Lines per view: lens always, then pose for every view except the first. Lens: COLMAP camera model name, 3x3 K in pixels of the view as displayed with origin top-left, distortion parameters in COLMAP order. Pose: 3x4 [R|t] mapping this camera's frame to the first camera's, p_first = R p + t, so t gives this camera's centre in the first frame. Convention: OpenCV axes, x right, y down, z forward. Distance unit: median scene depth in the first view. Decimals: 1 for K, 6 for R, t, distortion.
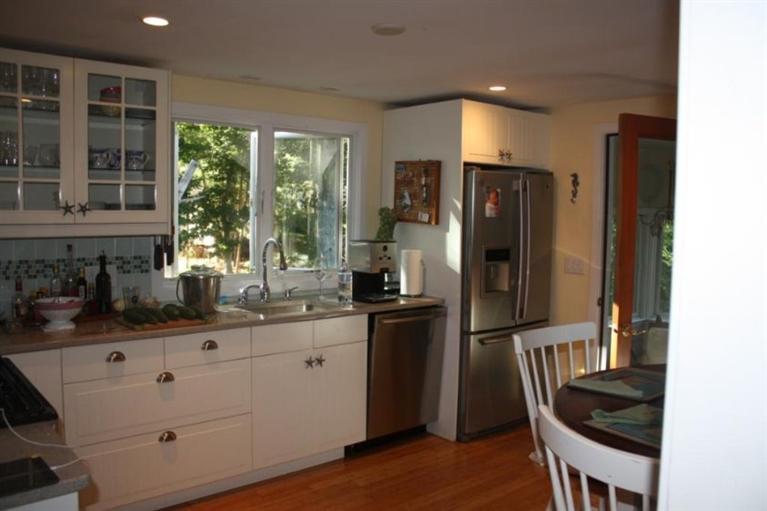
lens RADIAL K [[681.6, 0, 386.2], [0, 681.6, 262.9], [0, 0, 1]] dist [-0.038768, 0.022524]
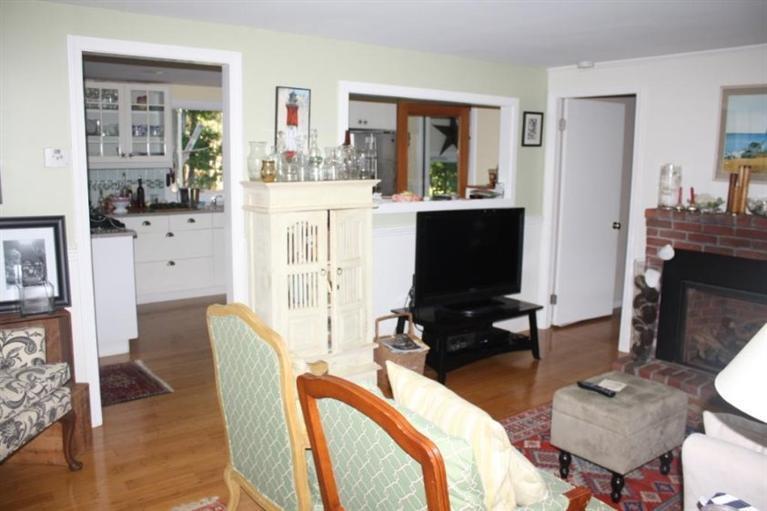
lens RADIAL K [[681.6, 0, 379.9], [0, 681.6, 251.3], [0, 0, 1]] dist [-0.038768, 0.022524]
pose [[0.998092, 0.006171, -0.061441, 0.431367], [-0.002074, 0.997783, 0.066526, 0.071932], [0.061716, -0.066272, 0.995891, -1.007709]]
